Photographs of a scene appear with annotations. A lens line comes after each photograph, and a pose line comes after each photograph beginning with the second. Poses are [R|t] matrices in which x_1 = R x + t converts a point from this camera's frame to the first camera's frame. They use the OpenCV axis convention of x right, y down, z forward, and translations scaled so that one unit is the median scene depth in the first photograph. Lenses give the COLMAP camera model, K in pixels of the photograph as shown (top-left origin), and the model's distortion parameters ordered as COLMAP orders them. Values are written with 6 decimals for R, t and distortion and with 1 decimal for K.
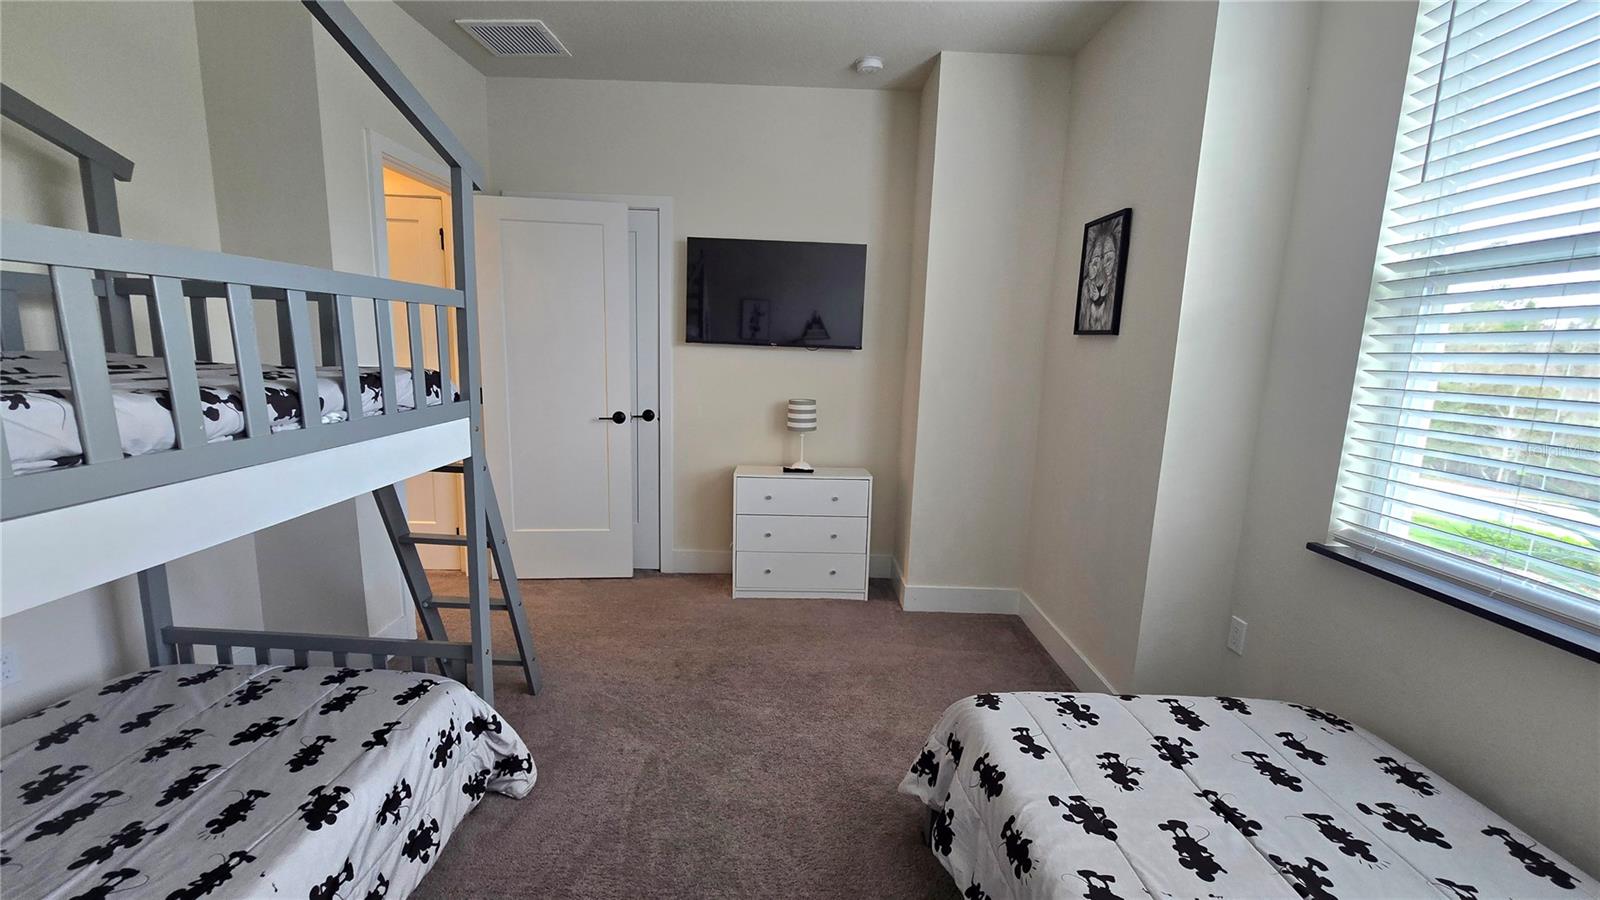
lens RADIAL K [[657.3, 0, 792.2], [0, 657.3, 459.1], [0, 0, 1]] dist [-0.015086, 0.005272]
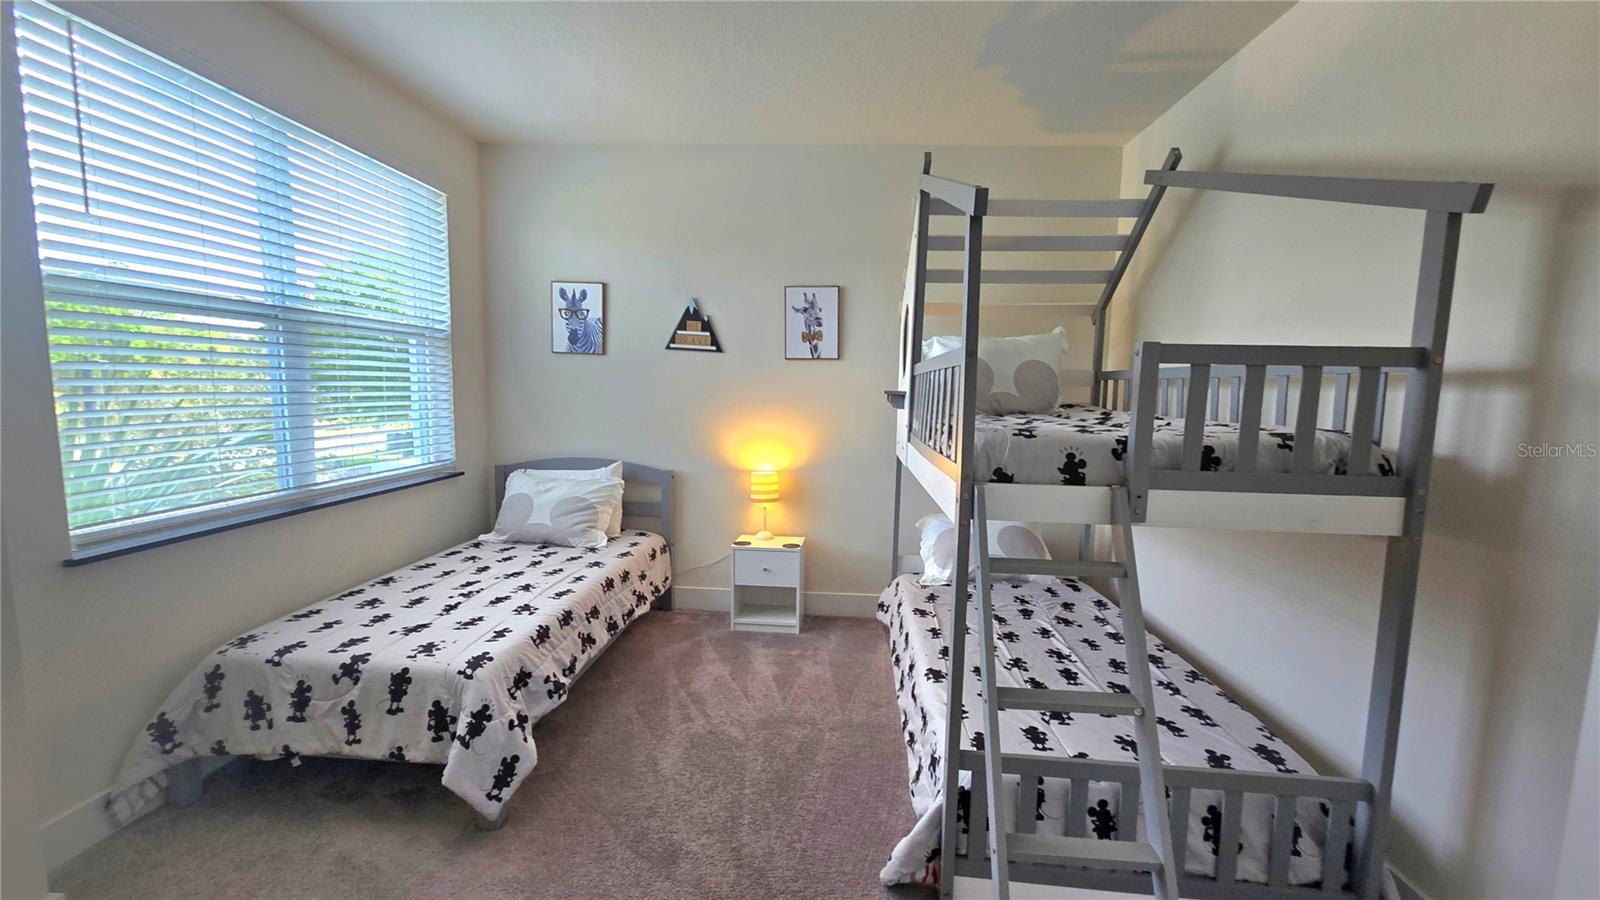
lens RADIAL K [[657.3, 0, 796.4], [0, 657.3, 458.2], [0, 0, 1]] dist [-0.015086, 0.005272]
pose [[-0.996561, -0.061708, 0.055298, -0.322704], [-0.044392, 0.961126, 0.272517, -0.340398], [-0.069965, 0.269125, -0.960561, 1.910308]]
